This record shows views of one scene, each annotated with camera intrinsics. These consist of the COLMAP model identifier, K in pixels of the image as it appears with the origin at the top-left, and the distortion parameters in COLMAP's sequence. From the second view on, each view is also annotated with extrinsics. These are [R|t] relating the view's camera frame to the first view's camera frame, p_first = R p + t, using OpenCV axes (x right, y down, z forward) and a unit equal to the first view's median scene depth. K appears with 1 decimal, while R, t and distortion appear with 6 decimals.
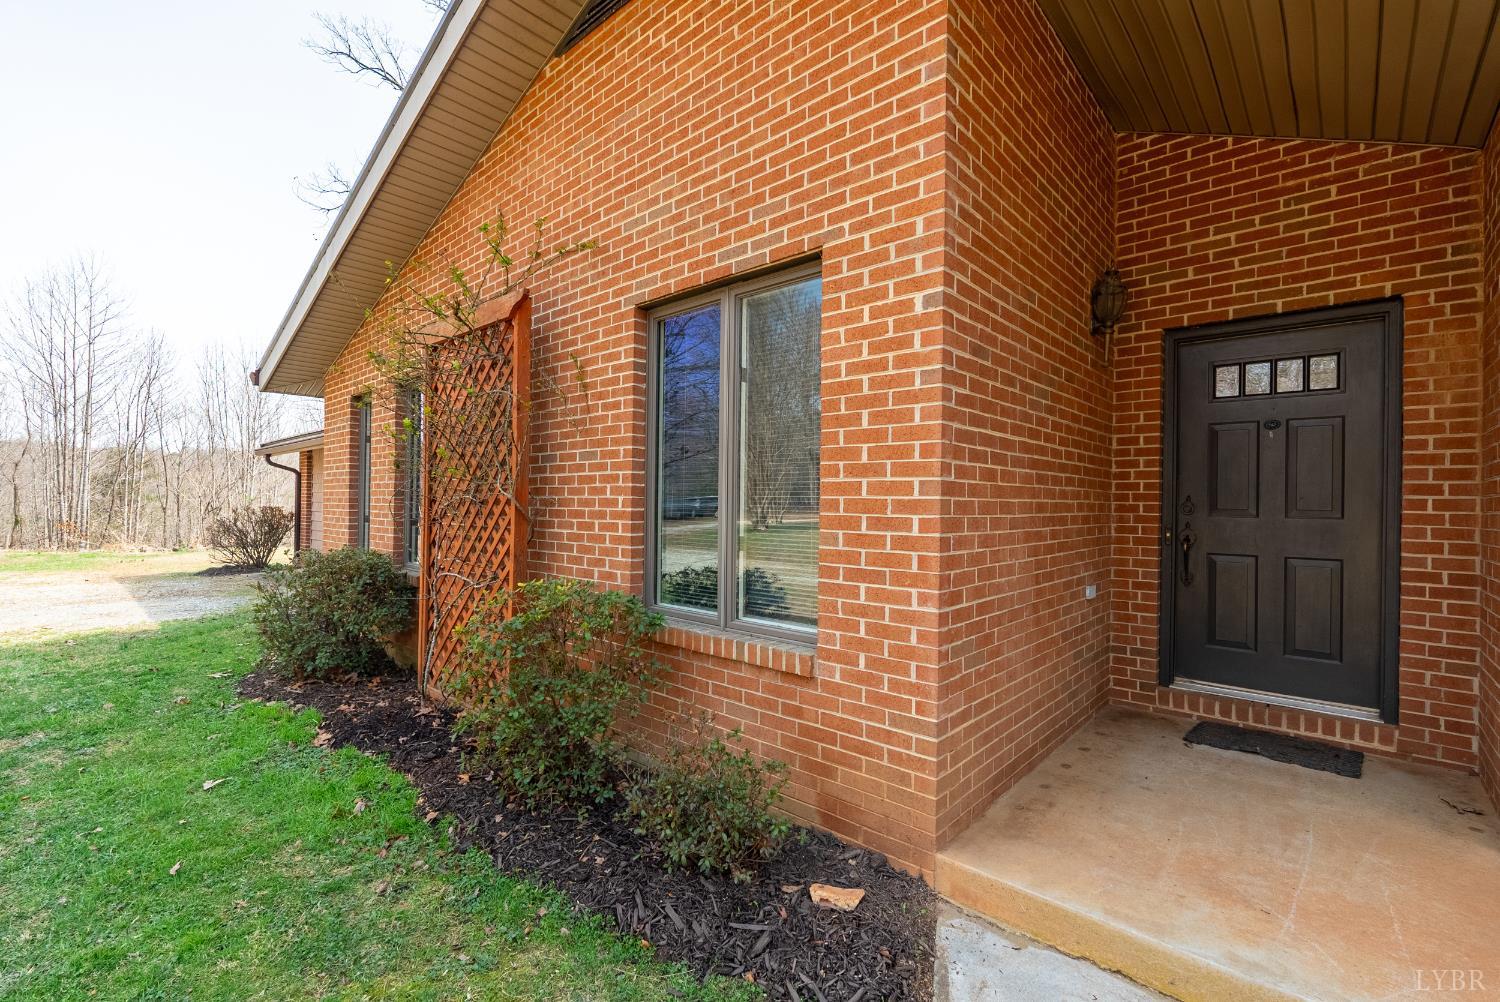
lens RADIAL K [[661.5, 0, 762.4], [0, 661.5, 497.6], [0, 0, 1]] dist [-0.004247, 0.000639]
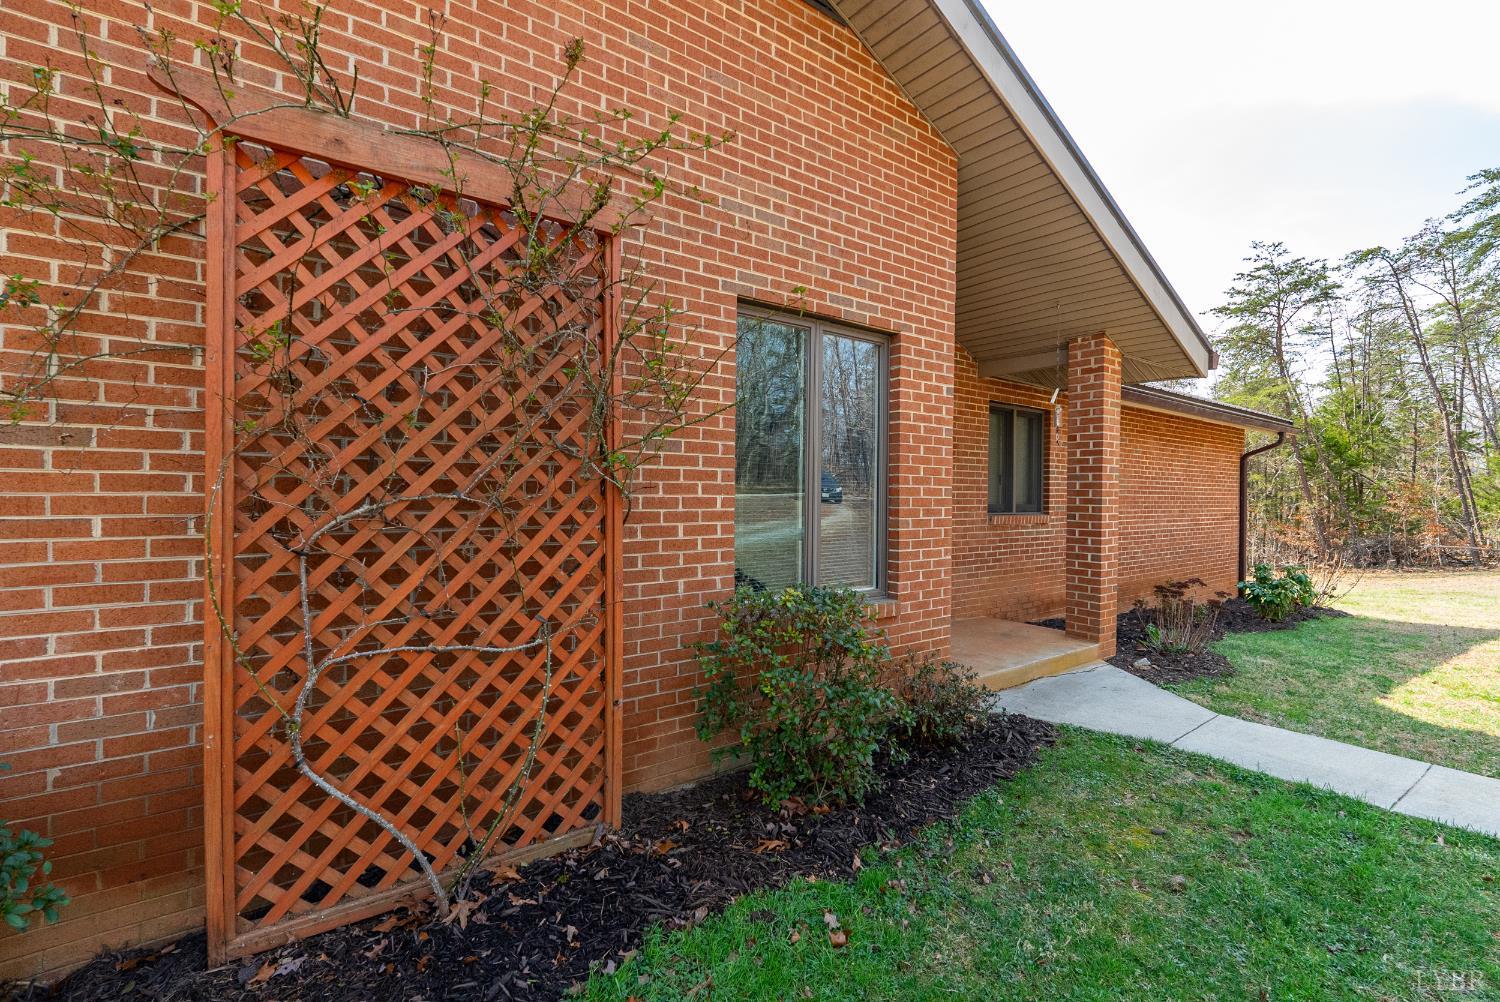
lens RADIAL K [[661.5, 0, 749.5], [0, 661.5, 503.0], [0, 0, 1]] dist [-0.004247, 0.000639]
pose [[0.198728, -0.019338, 0.979864, -1.401383], [-0.012458, 0.999675, 0.022256, -0.015752], [-0.979976, -0.016630, 0.198422, 0.981213]]
